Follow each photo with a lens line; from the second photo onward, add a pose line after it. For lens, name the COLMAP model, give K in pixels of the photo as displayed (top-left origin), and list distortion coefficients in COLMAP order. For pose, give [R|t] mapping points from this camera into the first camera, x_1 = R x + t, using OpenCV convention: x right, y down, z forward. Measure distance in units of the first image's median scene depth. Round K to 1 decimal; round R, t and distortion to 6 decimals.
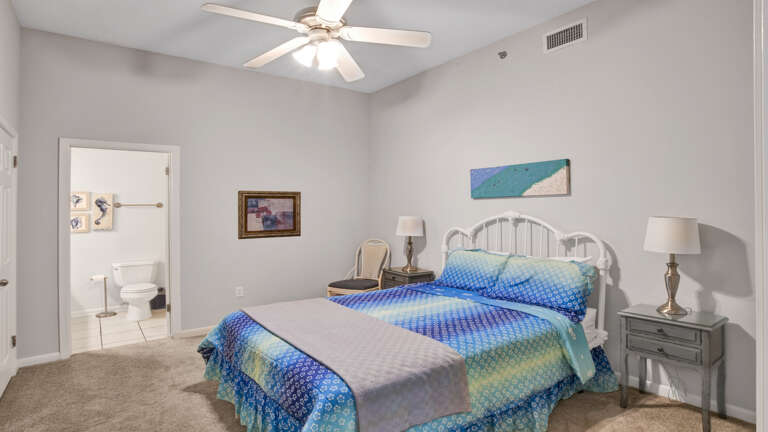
lens RADIAL K [[411.9, 0, 382.9], [0, 411.9, 219.4], [0, 0, 1]] dist [-0.001427, -0.000148]
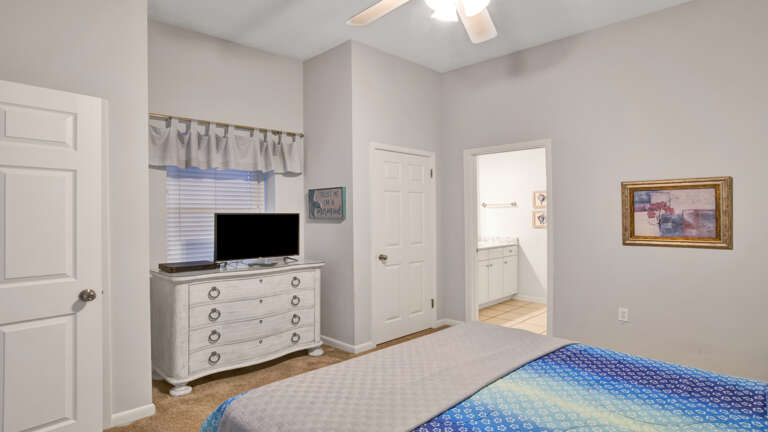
lens RADIAL K [[411.9, 0, 383.1], [0, 411.9, 209.7], [0, 0, 1]] dist [-0.001427, -0.000148]
pose [[0.170119, 0.014529, -0.985316, 0.315419], [0.005528, 0.999862, 0.015698, -0.031739], [0.985408, -0.008117, 0.170016, 0.424648]]
